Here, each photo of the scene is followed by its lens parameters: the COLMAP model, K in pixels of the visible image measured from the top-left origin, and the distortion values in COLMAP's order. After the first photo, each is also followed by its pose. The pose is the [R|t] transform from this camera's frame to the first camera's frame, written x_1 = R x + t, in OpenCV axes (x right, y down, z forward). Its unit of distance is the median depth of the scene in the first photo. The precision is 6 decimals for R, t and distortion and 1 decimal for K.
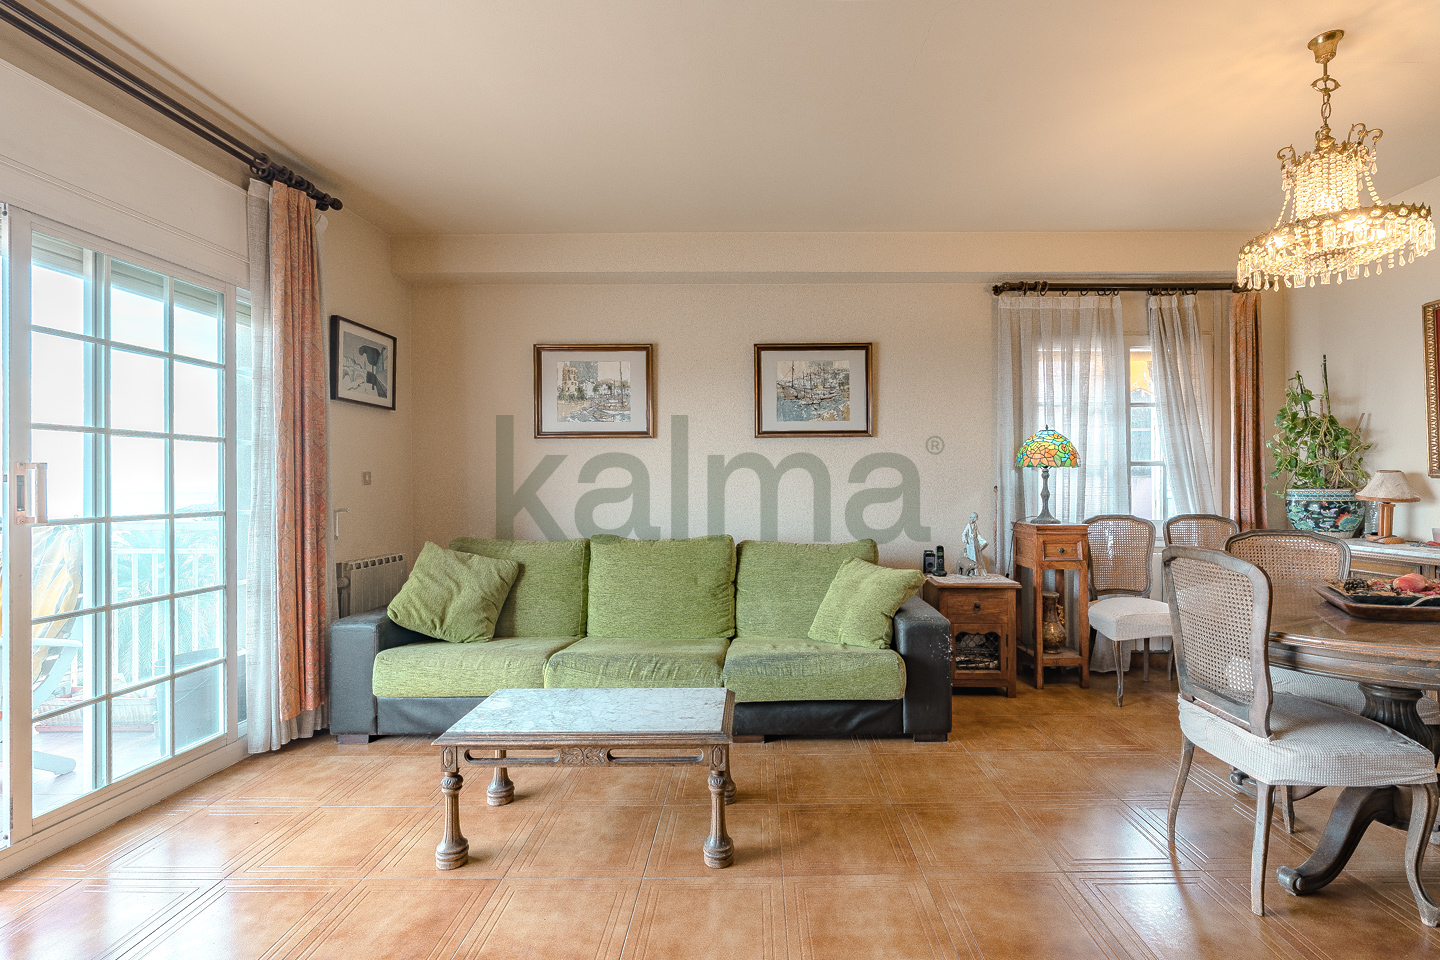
lens RADIAL K [[621.2, 0, 726.2], [0, 621.2, 487.3], [0, 0, 1]] dist [-0.000535, 0.000322]
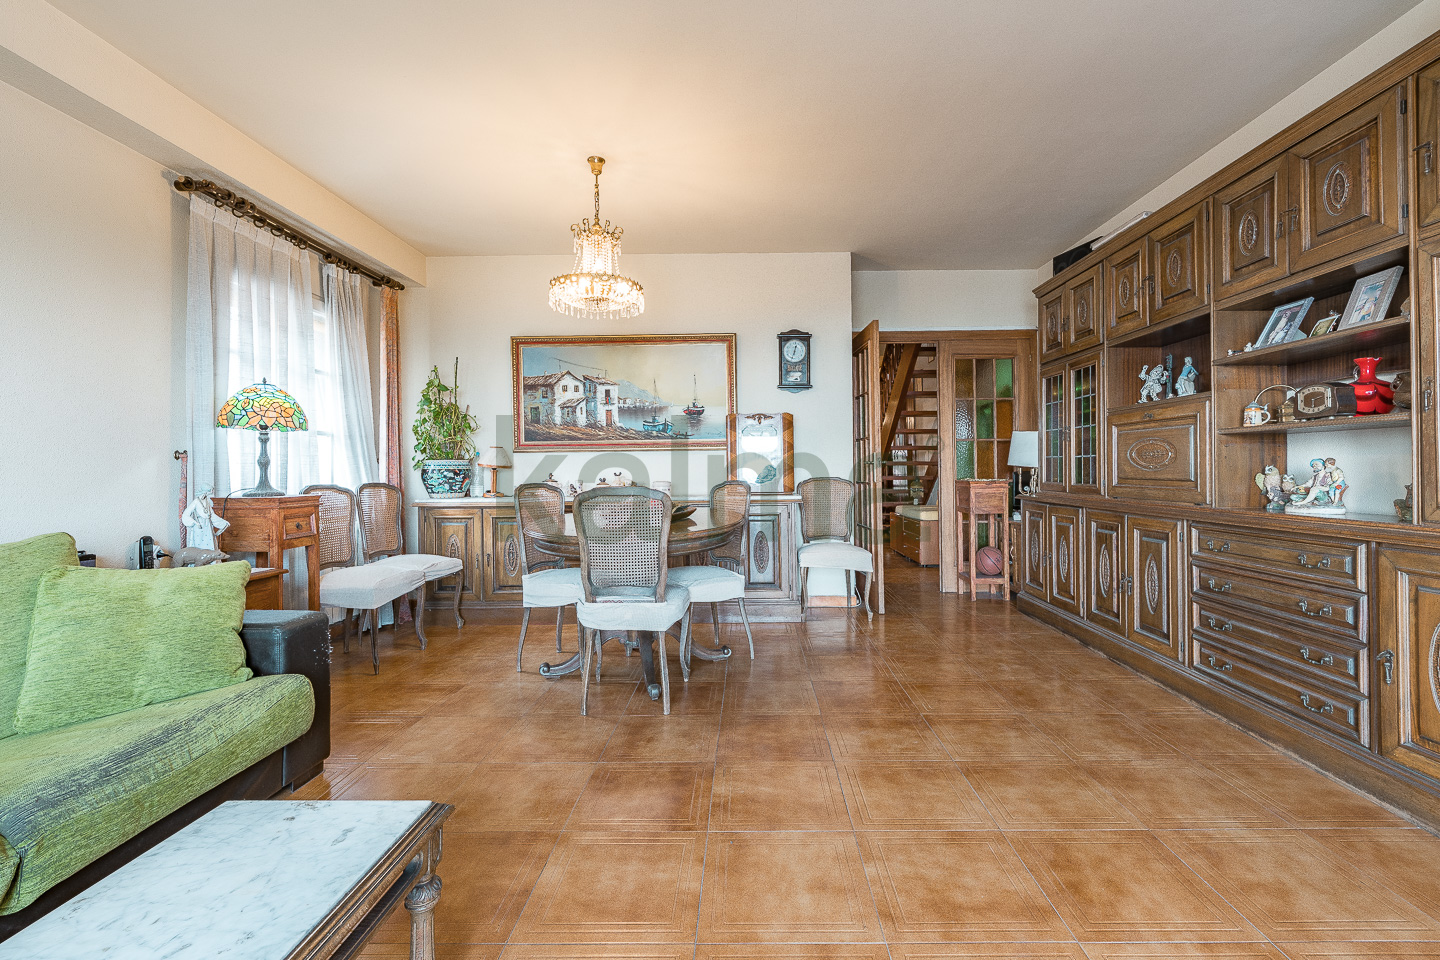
lens RADIAL K [[621.2, 0, 757.9], [0, 621.2, 476.5], [0, 0, 1]] dist [-0.000535, 0.000322]
pose [[-0.001970, -0.007169, 0.999972, -0.329226], [0.003773, 0.999967, 0.007177, 0.028791], [-0.999991, 0.003787, -0.001942, 0.348673]]
